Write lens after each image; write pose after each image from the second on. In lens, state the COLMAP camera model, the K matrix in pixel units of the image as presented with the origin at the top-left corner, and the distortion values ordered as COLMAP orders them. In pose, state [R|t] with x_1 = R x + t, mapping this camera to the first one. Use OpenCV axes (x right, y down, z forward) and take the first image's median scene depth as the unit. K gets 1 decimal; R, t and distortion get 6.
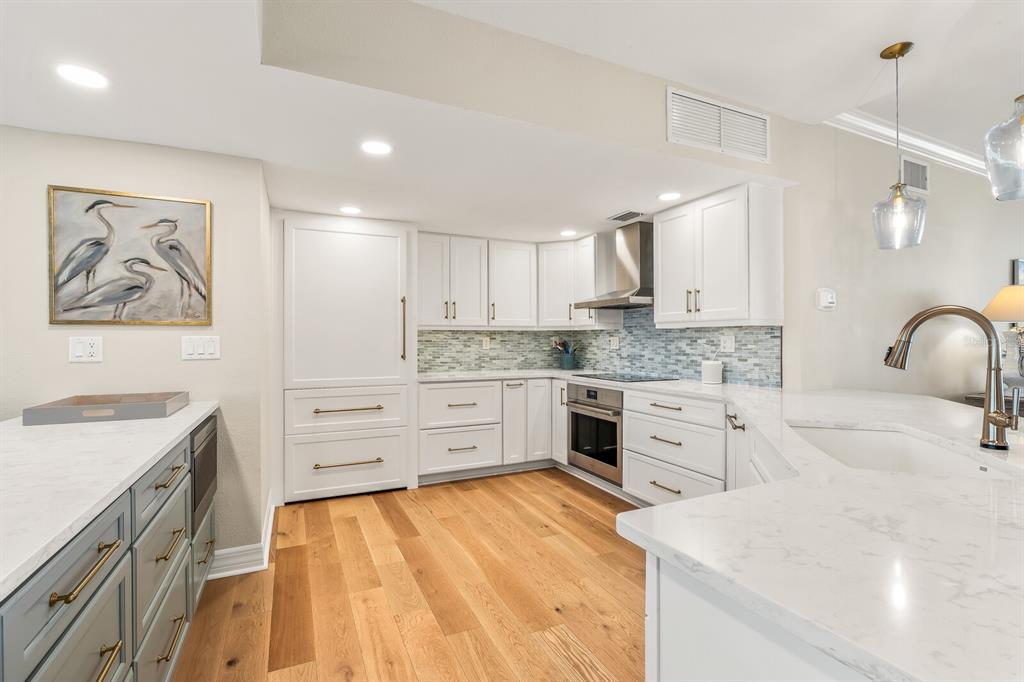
lens RADIAL K [[468.1, 0, 512.2], [0, 468.1, 338.8], [0, 0, 1]] dist [-0.009125, 0.000166]
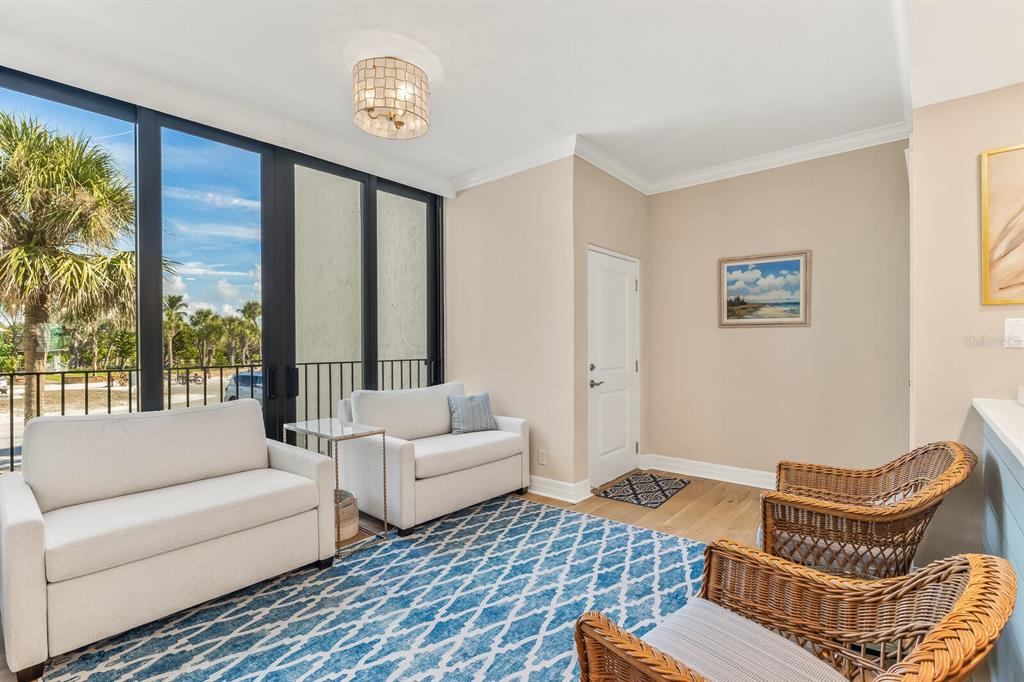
lens RADIAL K [[468.1, 0, 512.9], [0, 468.1, 341.5], [0, 0, 1]] dist [-0.009125, 0.000166]
pose [[0.415728, -0.003110, -0.909483, -0.260415], [0.002829, 0.999994, -0.002127, 0.017740], [0.909484, -0.001689, 0.415735, -0.096705]]
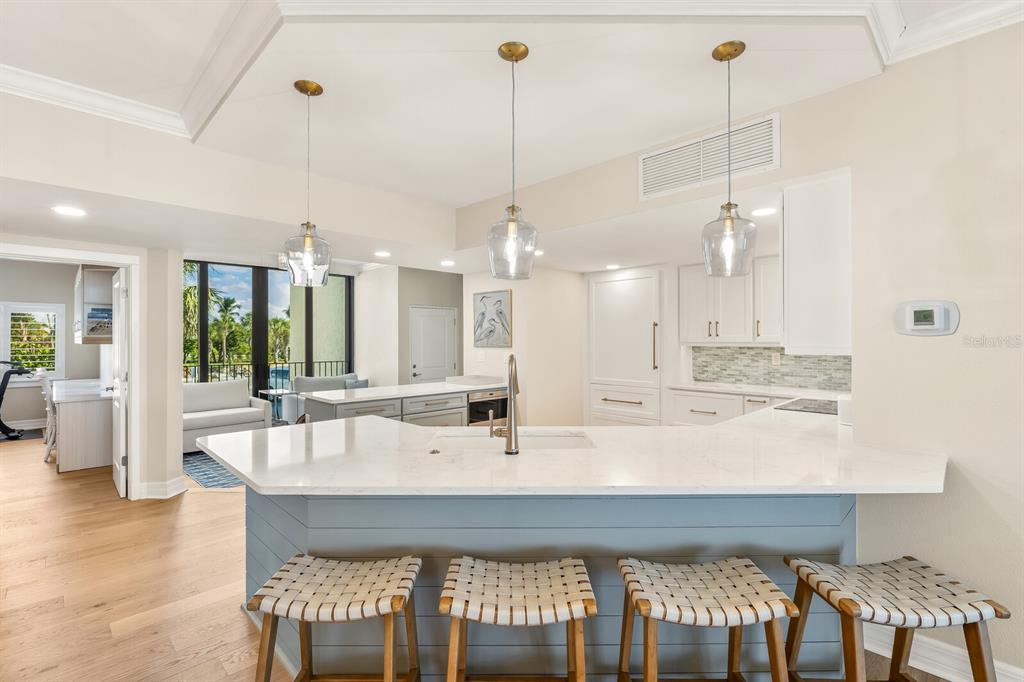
lens RADIAL K [[461.7, 0, 515.6], [0, 461.7, 339.0], [0, 0, 1]] dist [-0.006091, -0.000079]
pose [[0.347491, -0.000006, -0.937683, 0.721396], [0.000258, 1.000000, 0.000090, -0.035242], [0.937683, -0.000273, 0.347491, 0.151172]]
